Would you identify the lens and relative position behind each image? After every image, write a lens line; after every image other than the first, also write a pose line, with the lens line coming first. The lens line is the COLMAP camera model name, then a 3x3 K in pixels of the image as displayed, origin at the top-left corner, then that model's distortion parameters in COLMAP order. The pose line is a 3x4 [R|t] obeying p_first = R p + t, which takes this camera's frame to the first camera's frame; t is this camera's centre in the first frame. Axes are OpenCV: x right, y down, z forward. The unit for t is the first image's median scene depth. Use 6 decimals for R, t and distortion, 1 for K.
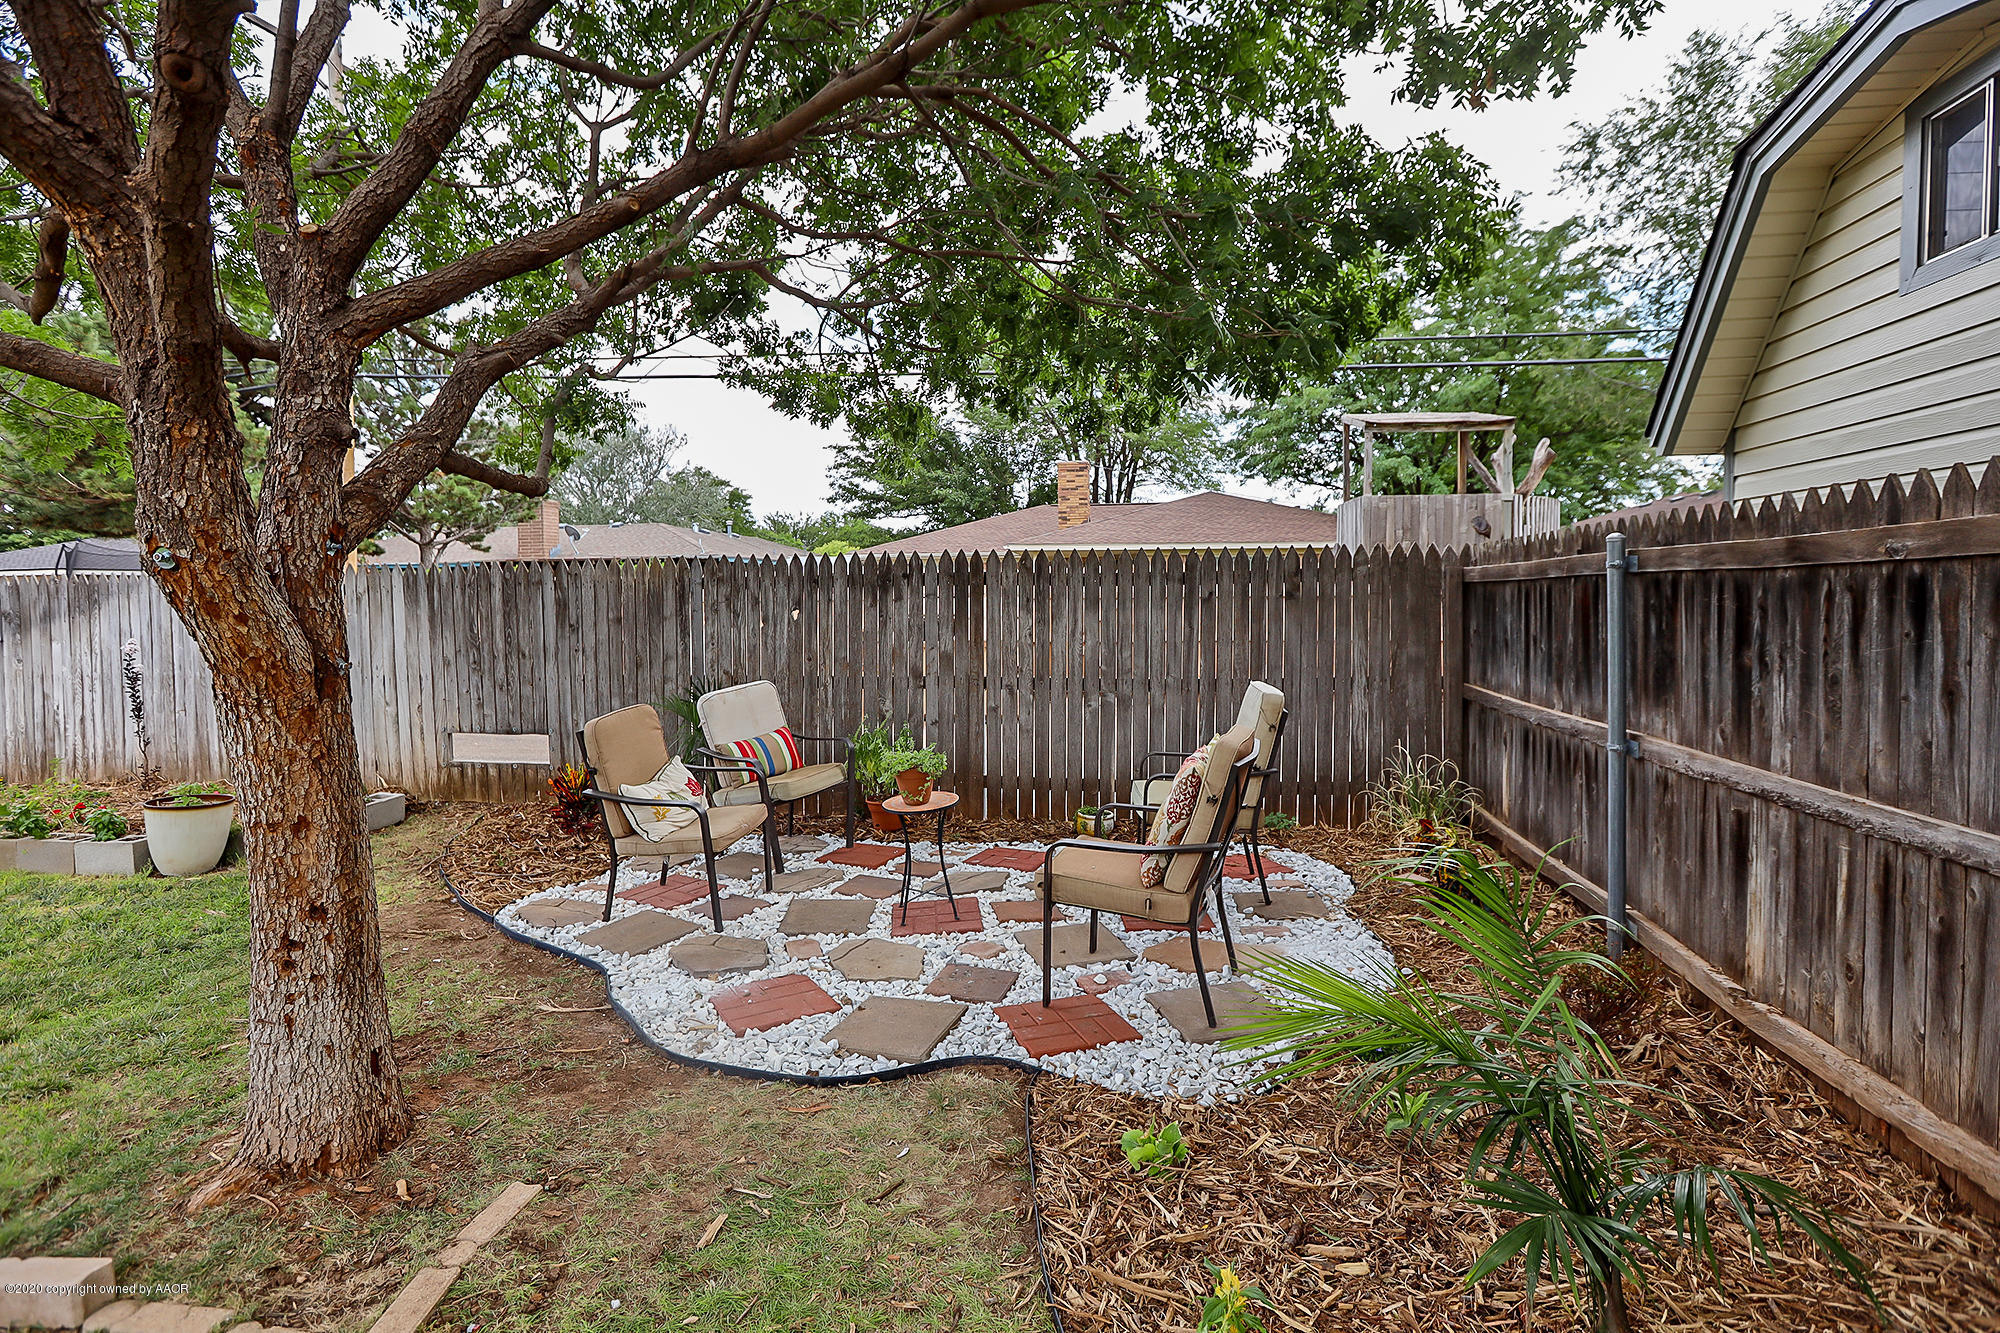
lens RADIAL K [[969.4, 0, 997.5], [0, 969.4, 665.5], [0, 0, 1]] dist [-0.036245, 0.000180]
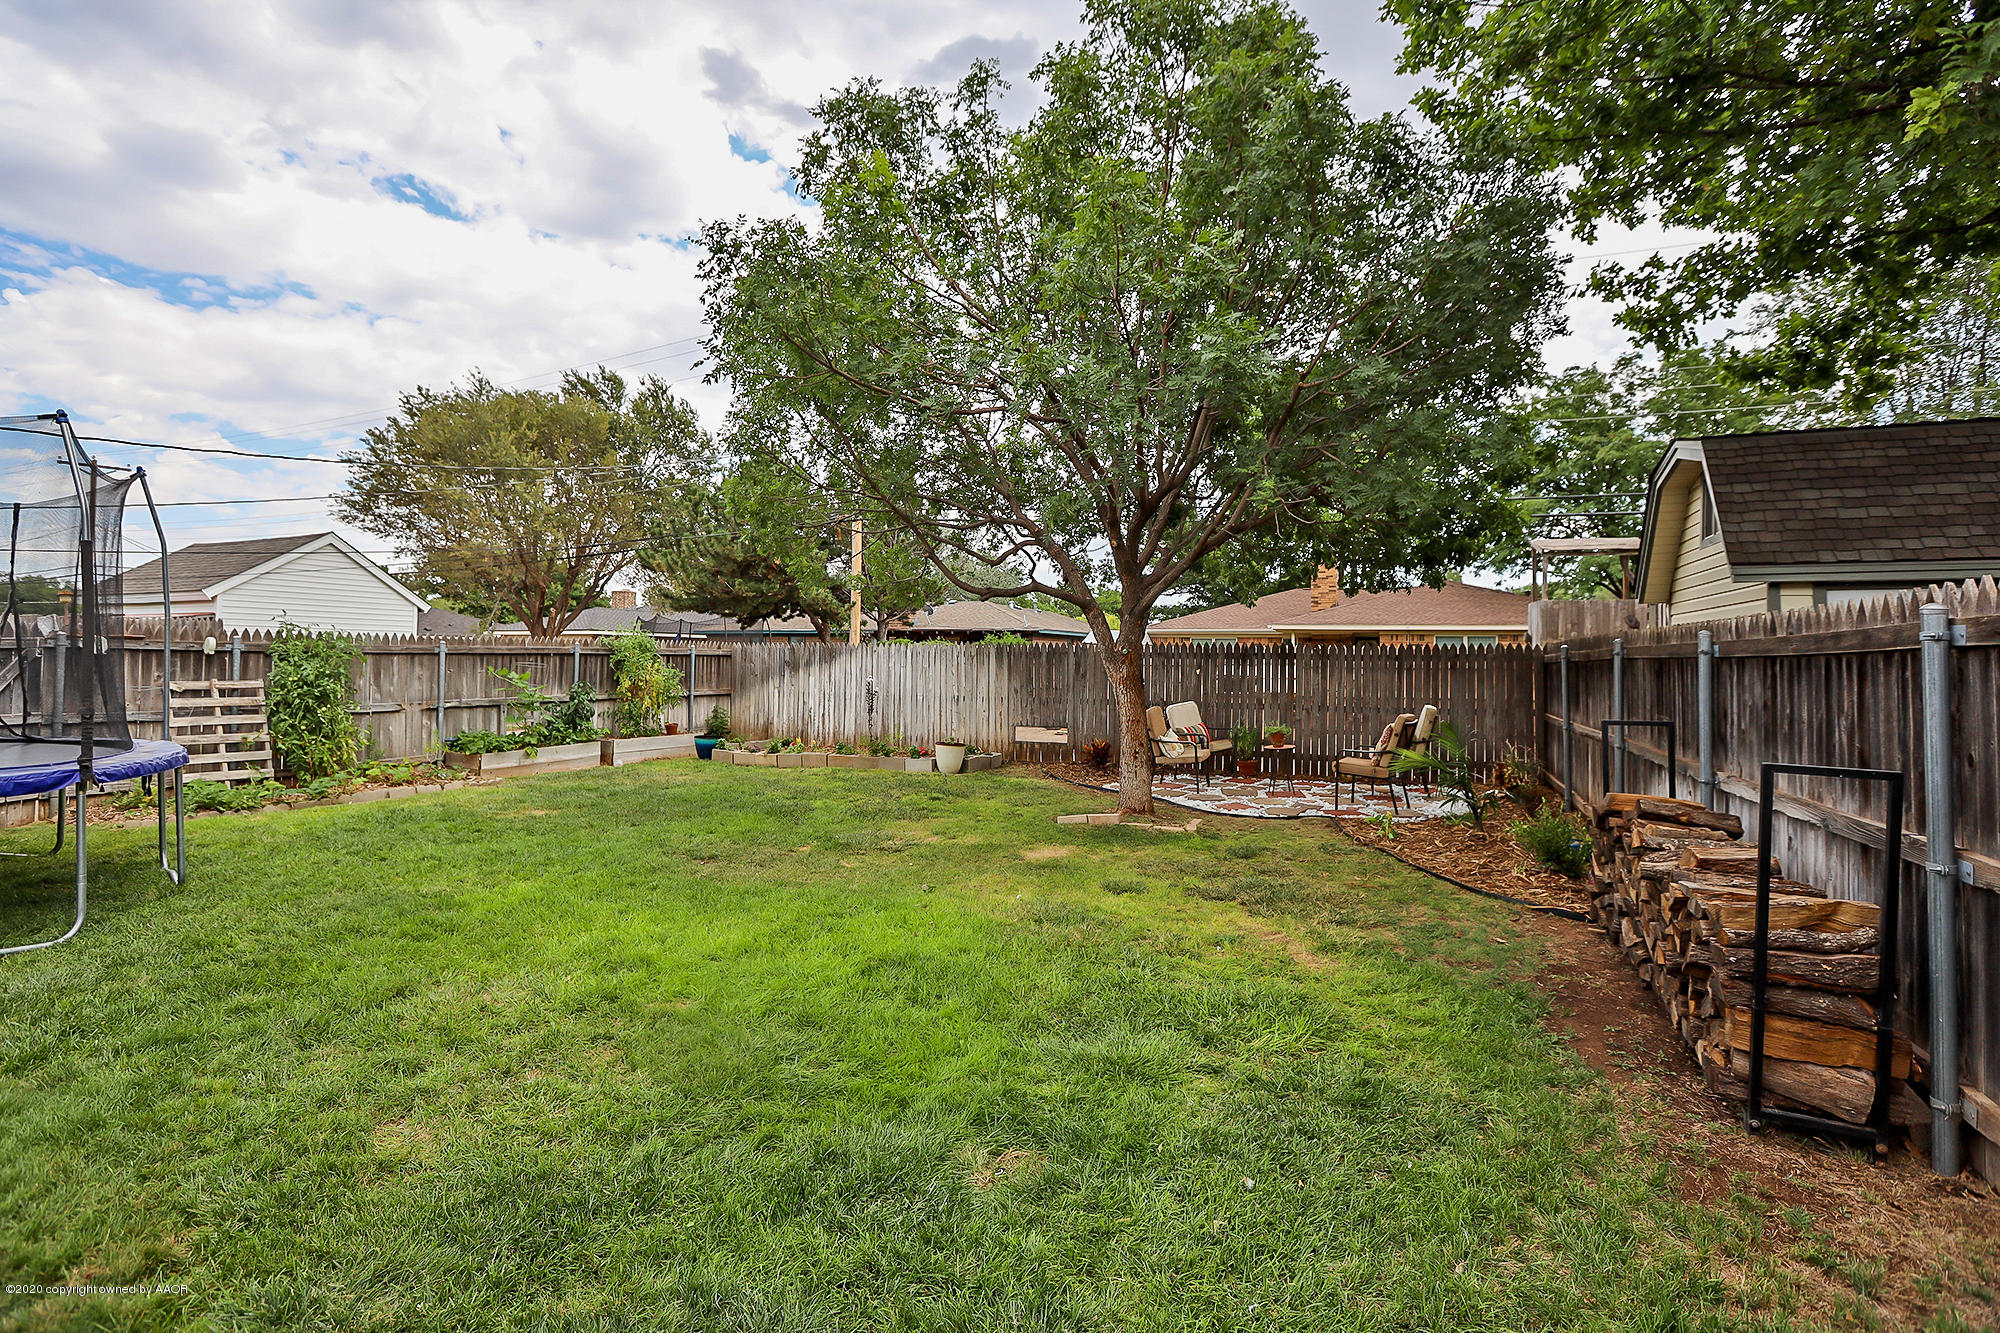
lens RADIAL K [[969.4, 0, 1005.9], [0, 969.4, 658.7], [0, 0, 1]] dist [-0.036245, 0.000180]
pose [[0.973383, 0.019046, -0.228391, -0.130409], [-0.036201, 0.996808, -0.071160, 0.076024], [0.226306, 0.077534, 0.970965, -1.019484]]
